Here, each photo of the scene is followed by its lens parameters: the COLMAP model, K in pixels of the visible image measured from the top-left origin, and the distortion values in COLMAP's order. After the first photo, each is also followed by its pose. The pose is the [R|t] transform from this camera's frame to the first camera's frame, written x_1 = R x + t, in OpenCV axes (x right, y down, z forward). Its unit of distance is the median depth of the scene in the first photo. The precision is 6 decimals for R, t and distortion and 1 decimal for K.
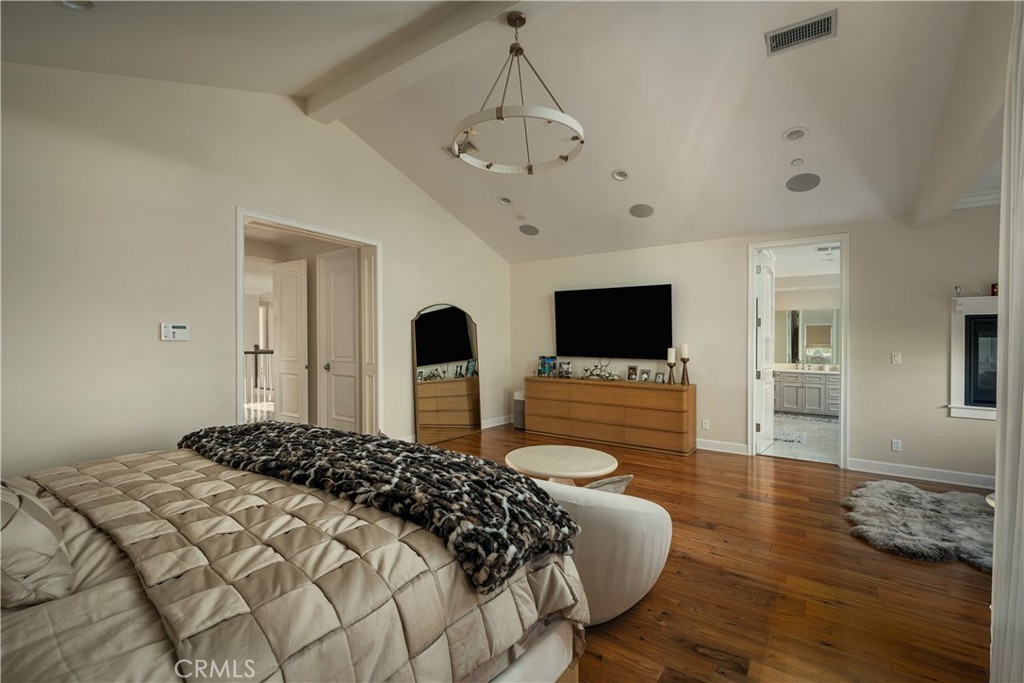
lens RADIAL K [[435.6, 0, 512.0], [0, 435.6, 341.5], [0, 0, 1]] dist [0.000109, -0.000036]
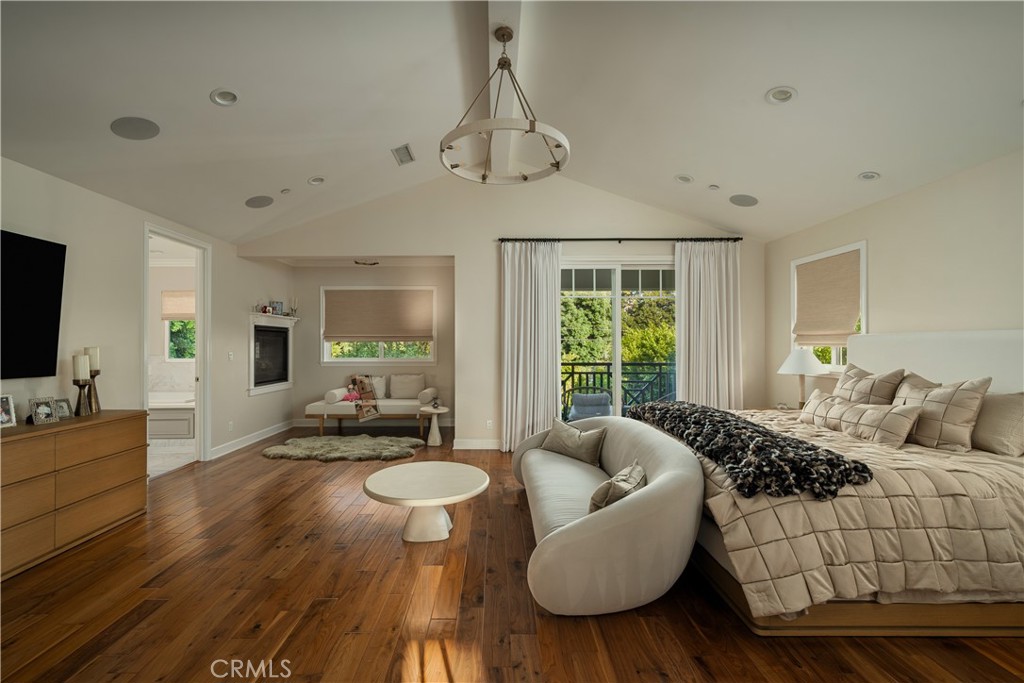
lens RADIAL K [[429.1, 0, 483.6], [0, 429.1, 336.7], [0, 0, 1]] dist [-0.011691, -0.000101]
pose [[-0.540551, 0.004356, 0.841300, -0.412649], [-0.006471, 0.999935, -0.009335, -0.007334], [-0.841286, -0.010490, -0.540488, 0.828876]]
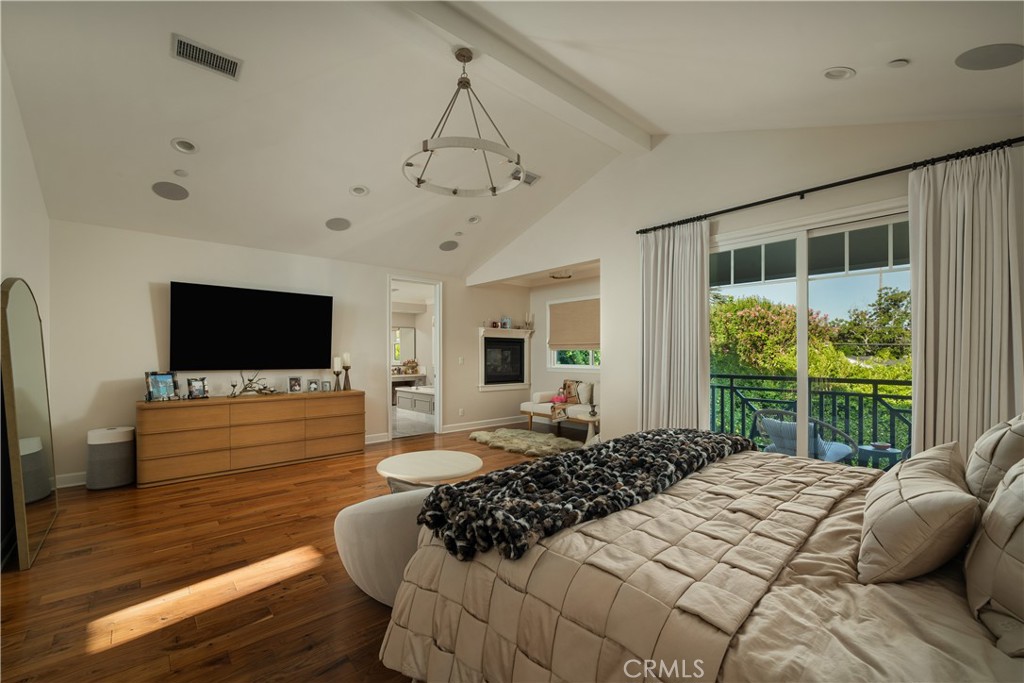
lens RADIAL K [[422.5, 0, 497.4], [0, 422.5, 346.6], [0, 0, 1]] dist [-0.001182, -0.000196]
pose [[0.274794, 0.006820, 0.961479, -0.503786], [0.001650, 0.999970, -0.007564, -0.002079], [-0.961502, 0.003665, 0.274774, 0.332955]]
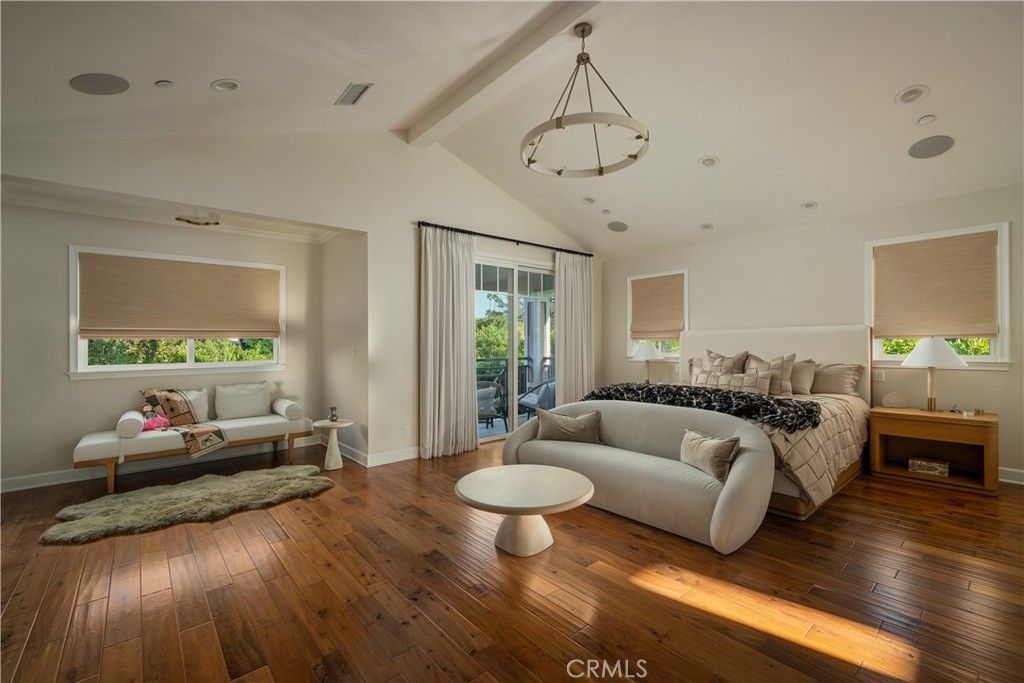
lens RADIAL K [[445.5, 0, 512.7], [0, 445.5, 338.5], [0, 0, 1]] dist [-0.001032, -0.000073]
pose [[-0.963383, 0.004368, 0.268092, -0.053313], [0.001426, 0.999937, -0.011169, 0.007403], [-0.268124, -0.010378, -0.963329, 1.080856]]
